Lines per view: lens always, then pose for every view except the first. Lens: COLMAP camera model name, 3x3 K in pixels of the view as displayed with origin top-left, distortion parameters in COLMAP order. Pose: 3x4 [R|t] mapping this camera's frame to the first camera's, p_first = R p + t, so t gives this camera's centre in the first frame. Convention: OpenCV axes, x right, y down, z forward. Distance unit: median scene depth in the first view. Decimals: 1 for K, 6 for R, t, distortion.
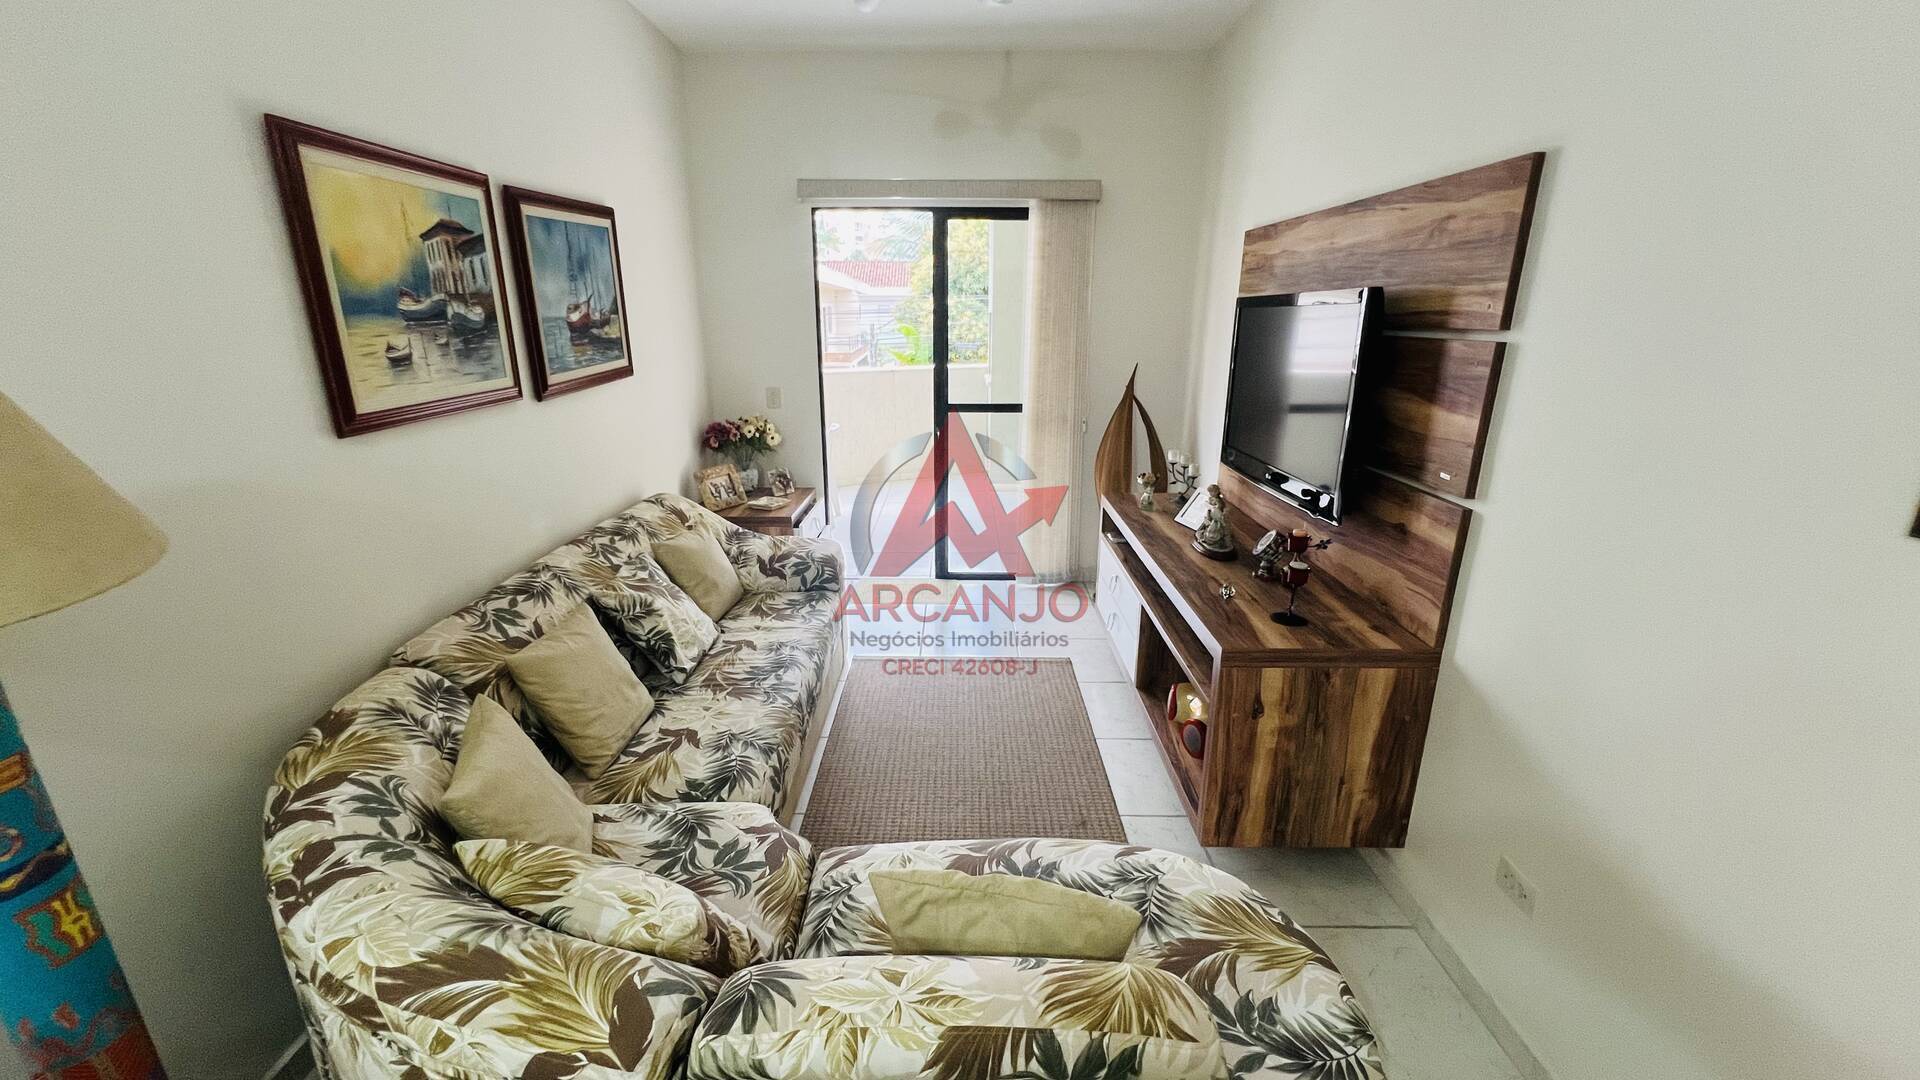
lens RADIAL K [[771.1, 0, 953.7], [0, 771.1, 539.1], [0, 0, 1]] dist [-0.003649, 0.000100]
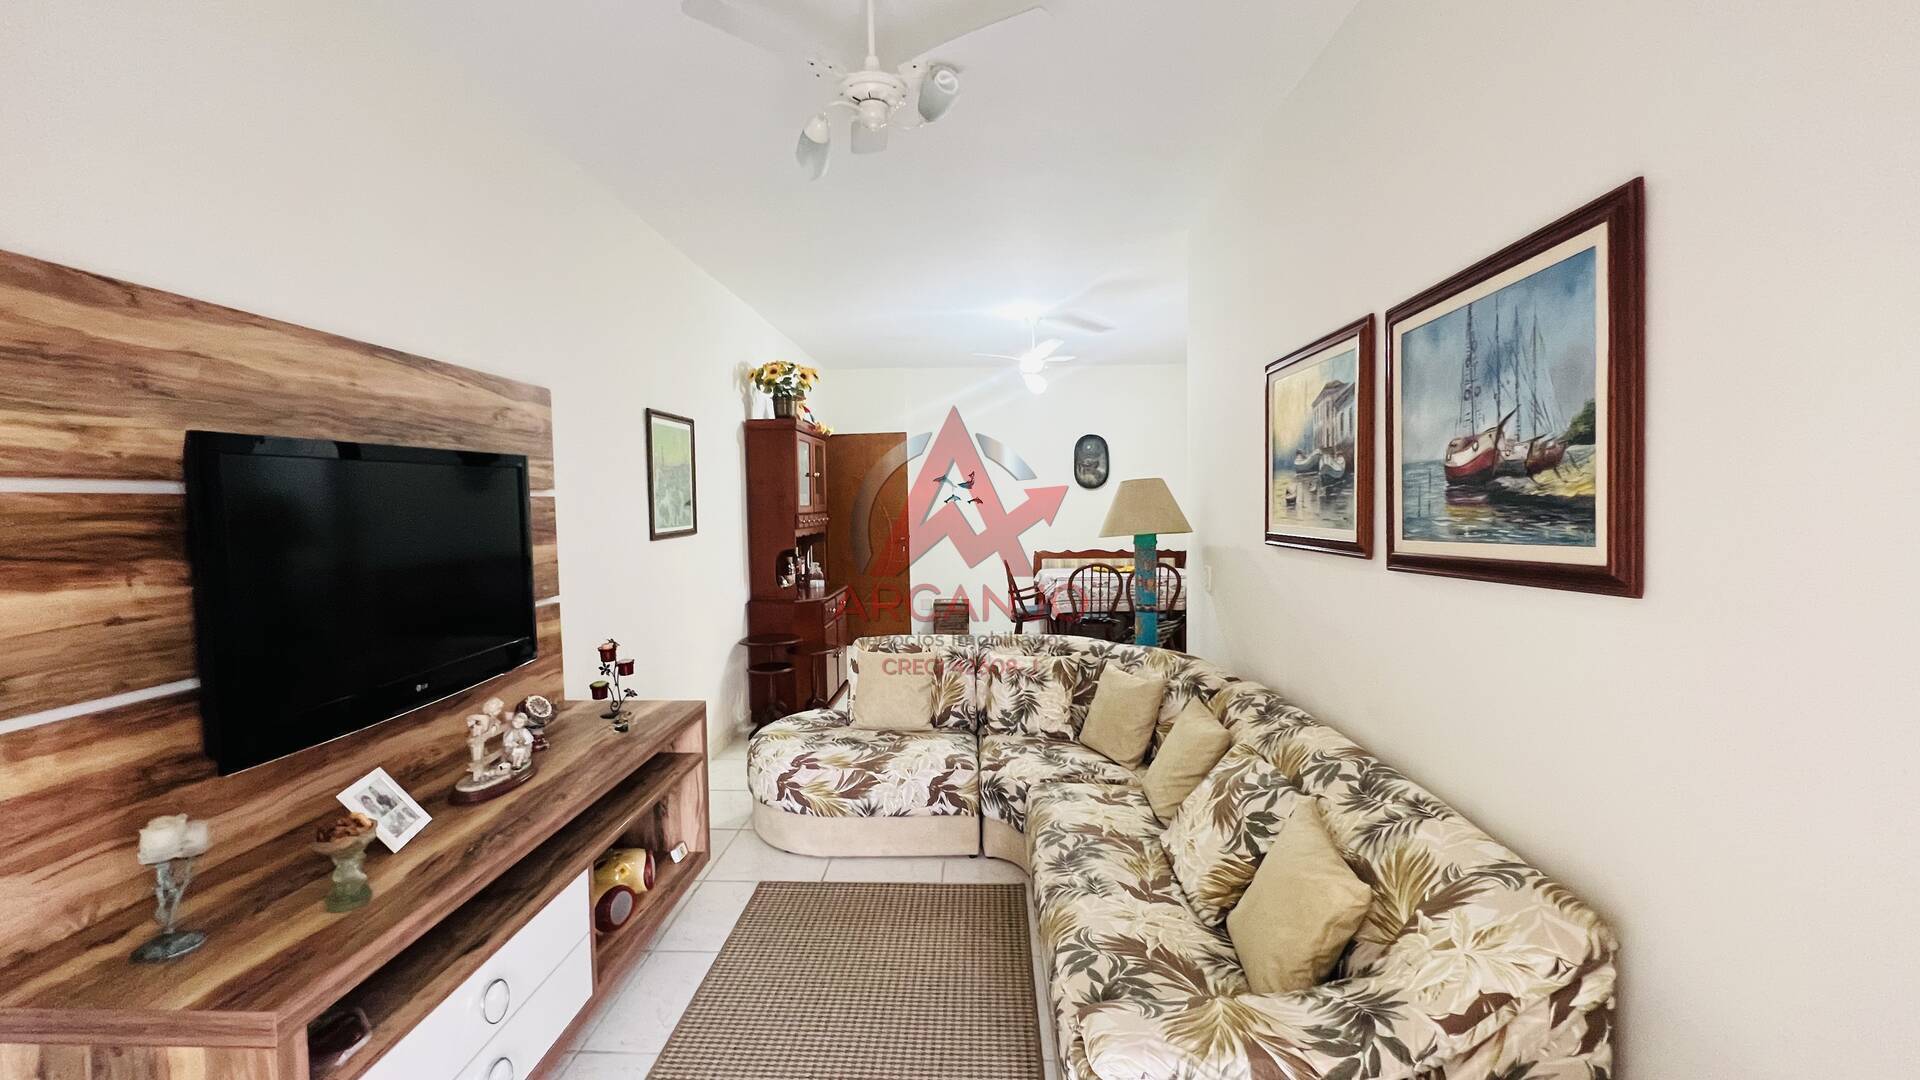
lens RADIAL K [[771.1, 0, 956.0], [0, 771.1, 532.6], [0, 0, 1]] dist [-0.003649, 0.000100]
pose [[-0.999515, 0.011102, 0.029079, -0.121582], [0.019976, 0.945246, 0.325748, -0.451914], [-0.023870, 0.326171, -0.945009, 1.648925]]
